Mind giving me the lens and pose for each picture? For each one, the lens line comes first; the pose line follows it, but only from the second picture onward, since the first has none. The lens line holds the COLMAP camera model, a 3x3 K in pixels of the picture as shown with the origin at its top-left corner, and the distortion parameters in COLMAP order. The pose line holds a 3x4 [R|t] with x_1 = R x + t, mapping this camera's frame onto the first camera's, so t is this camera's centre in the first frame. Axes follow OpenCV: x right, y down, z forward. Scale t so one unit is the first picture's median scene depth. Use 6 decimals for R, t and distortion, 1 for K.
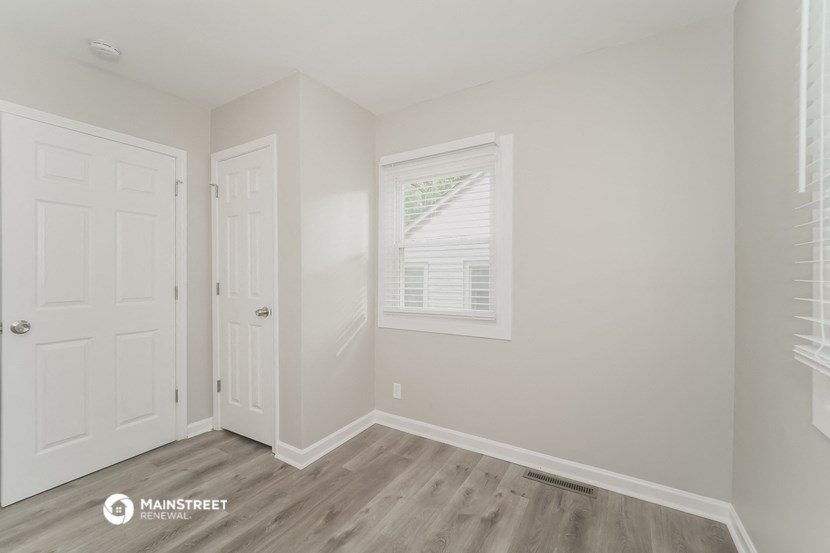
lens RADIAL K [[336.3, 0, 415.3], [0, 336.3, 276.9], [0, 0, 1]] dist [-0.003987, -0.000637]
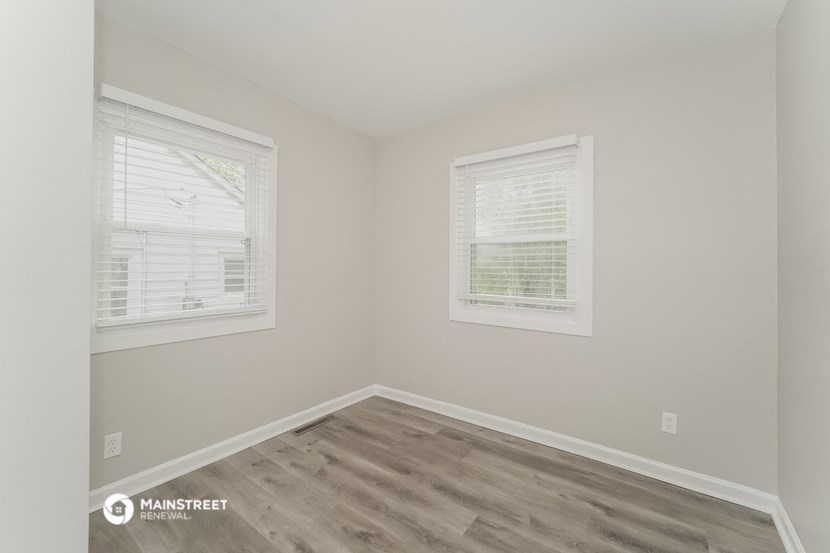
lens RADIAL K [[336.3, 0, 414.0], [0, 336.3, 269.8], [0, 0, 1]] dist [-0.003987, -0.000637]
pose [[0.118260, -0.004667, 0.992972, -0.871049], [0.009857, 0.999945, 0.003526, -0.002089], [-0.992934, 0.009371, 0.118299, 0.459522]]
